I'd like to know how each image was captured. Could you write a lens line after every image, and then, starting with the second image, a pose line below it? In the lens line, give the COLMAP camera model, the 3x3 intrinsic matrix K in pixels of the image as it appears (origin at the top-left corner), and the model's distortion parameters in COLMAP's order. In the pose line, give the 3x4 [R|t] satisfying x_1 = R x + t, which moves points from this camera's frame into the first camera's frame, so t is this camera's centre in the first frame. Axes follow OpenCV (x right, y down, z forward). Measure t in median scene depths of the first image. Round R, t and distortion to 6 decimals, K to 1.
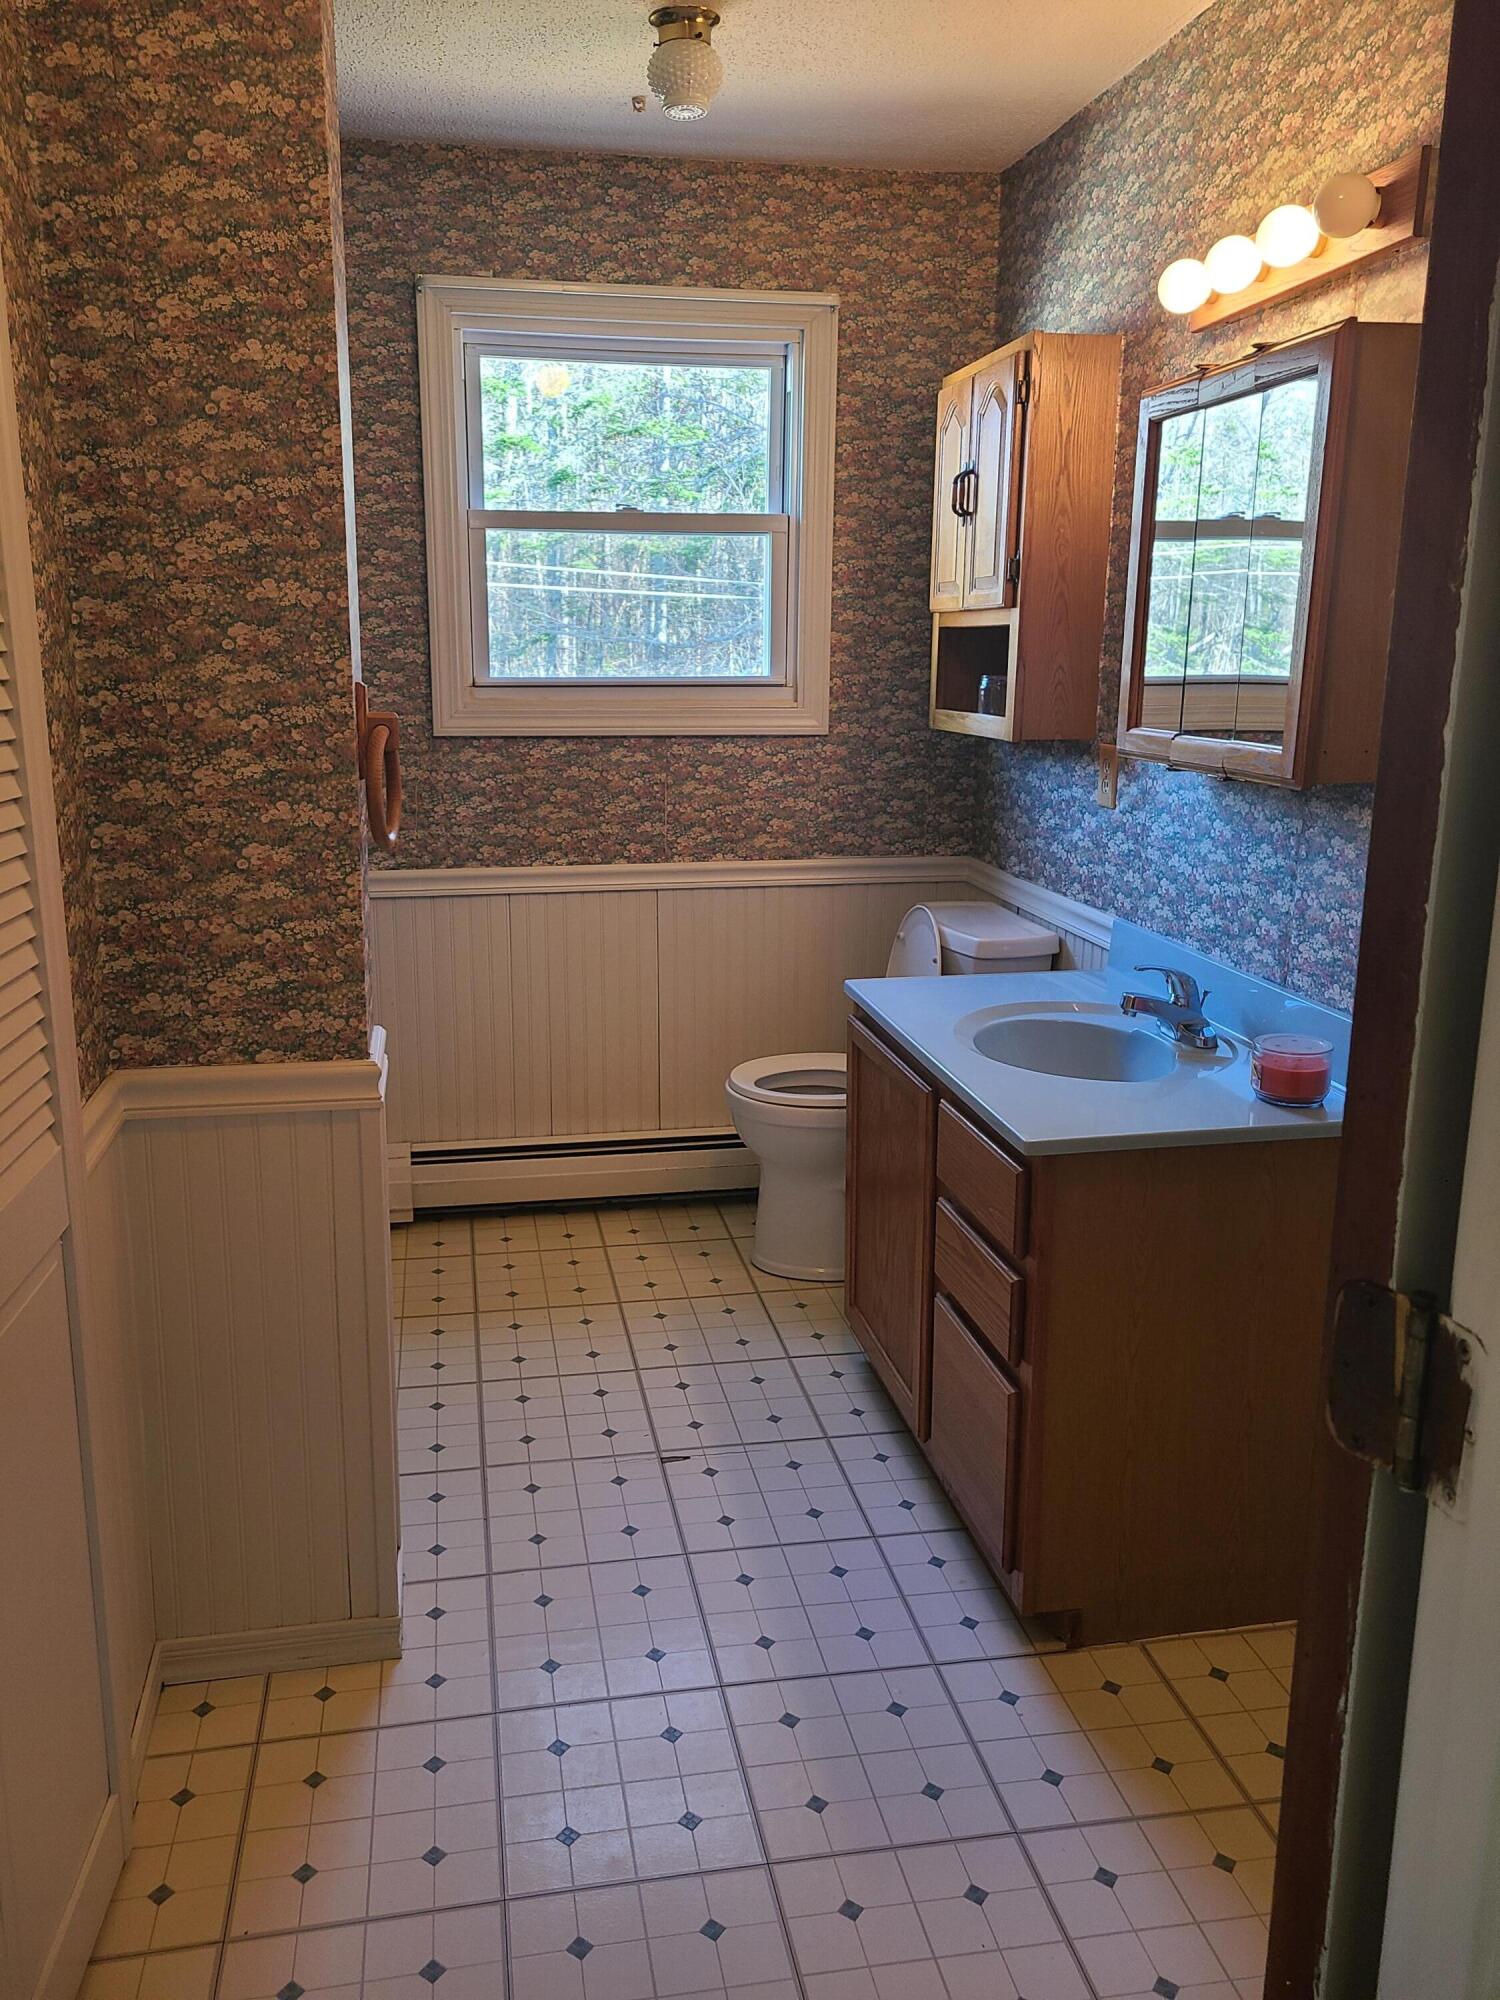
lens RADIAL K [[1486.7, 0, 704.5], [0, 1486.7, 997.9], [0, 0, 1]] dist [0.004183, -0.009553]
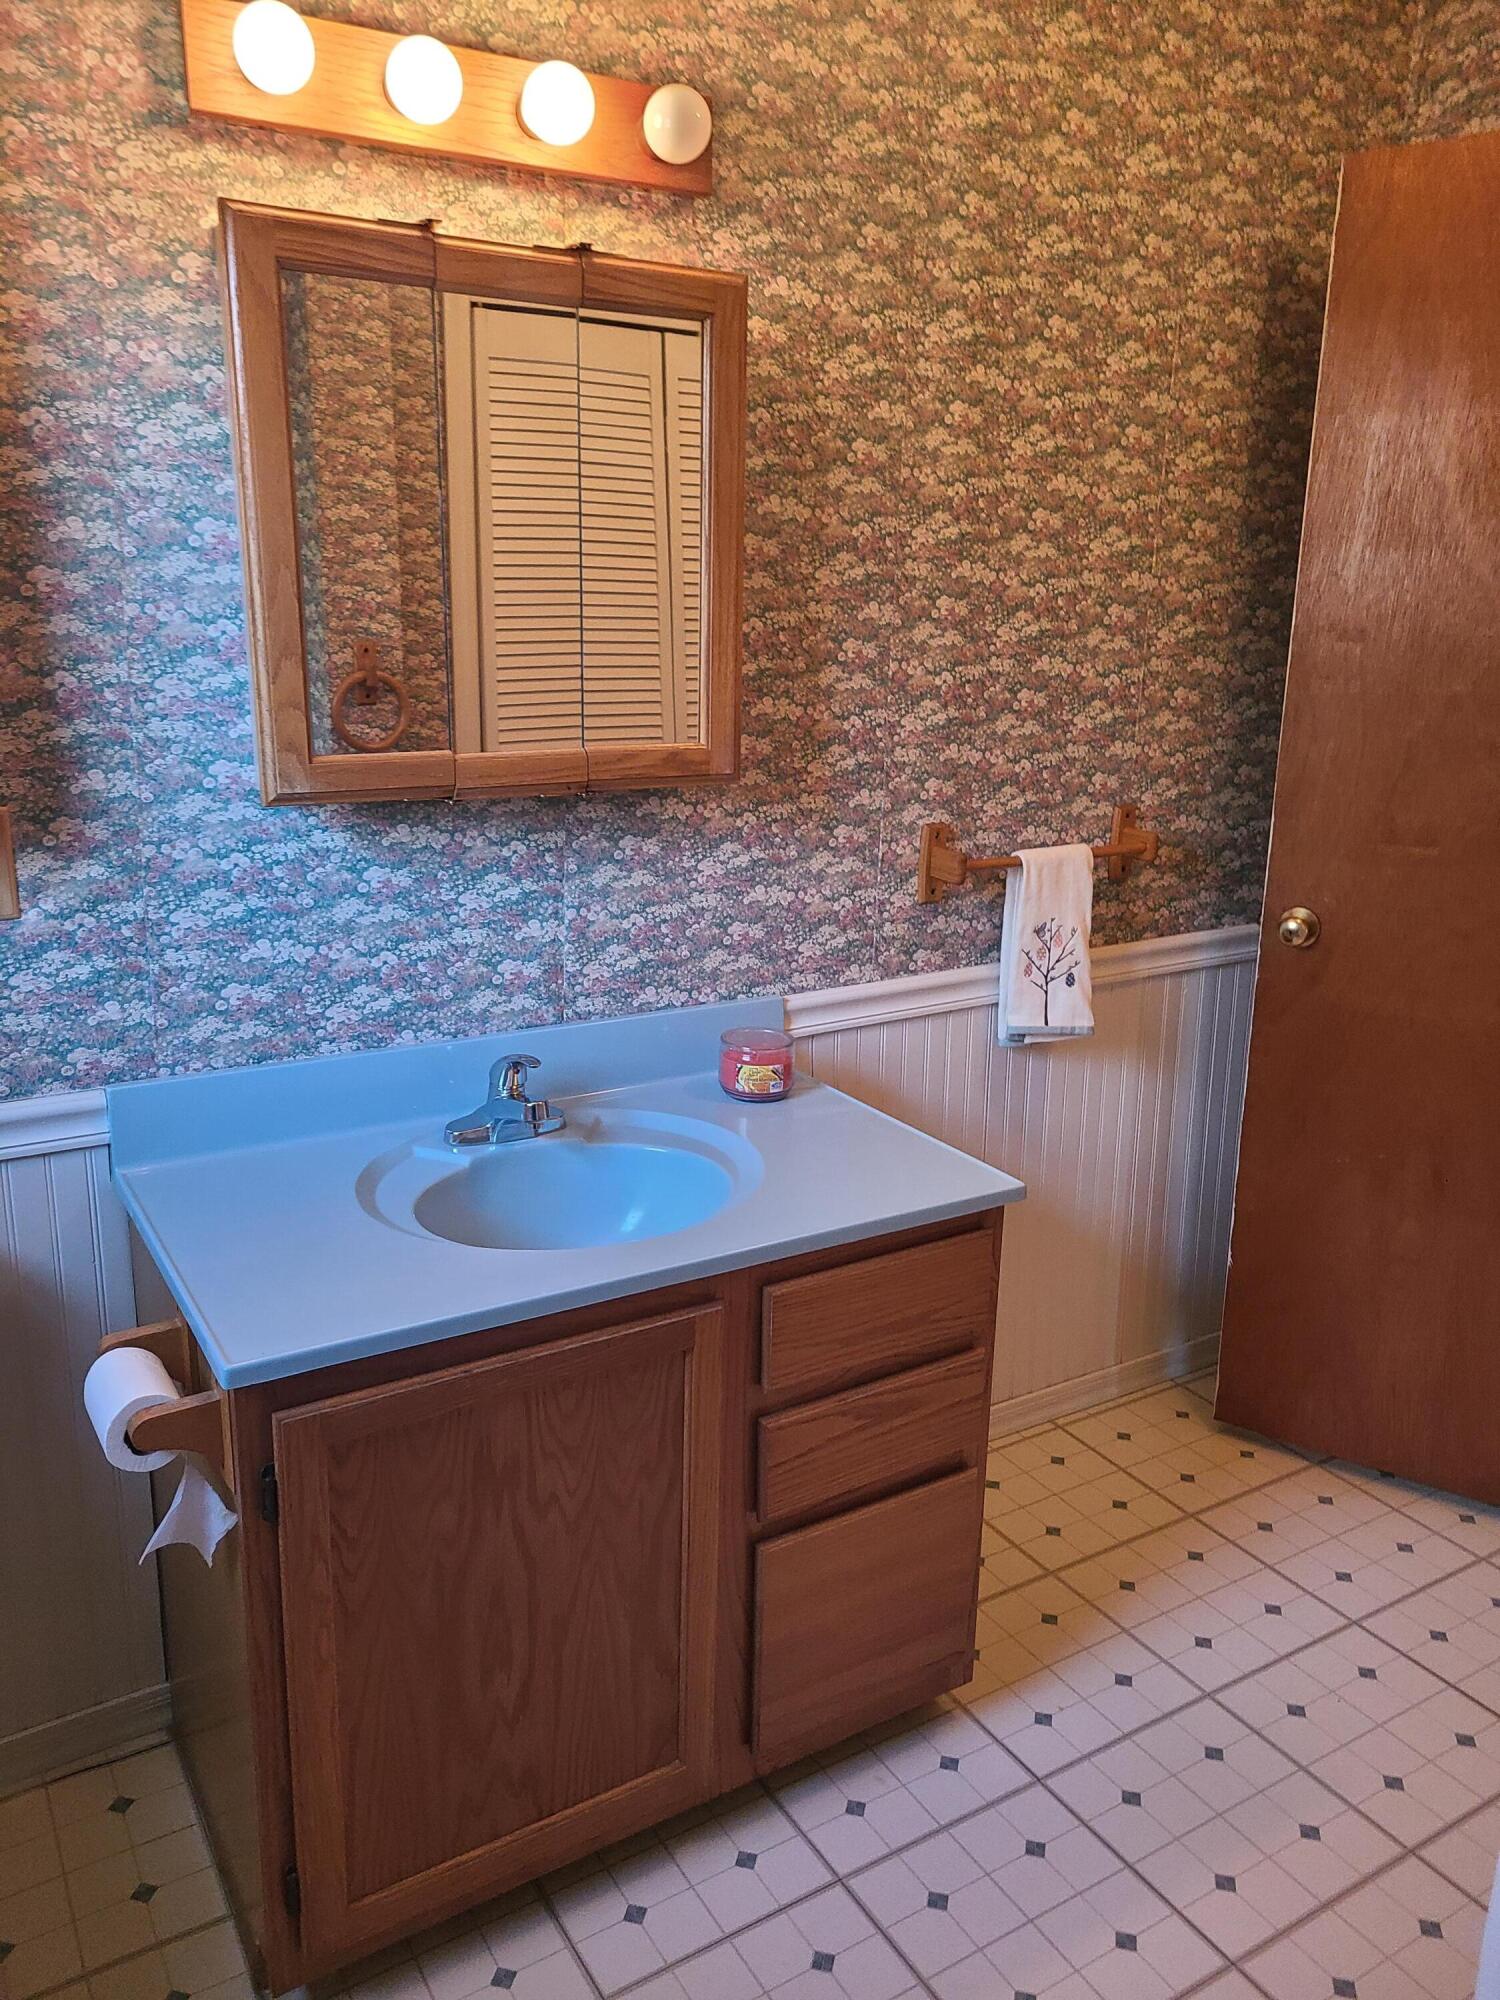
lens RADIAL K [[1486.7, 0, 704.5], [0, 1486.7, 997.9], [0, 0, 1]] dist [0.004183, -0.009553]
pose [[-0.359686, -0.239117, 0.901914, -0.426395], [0.206341, 0.922290, 0.326808, -0.291841], [-0.909972, 0.303650, -0.282396, 1.182430]]
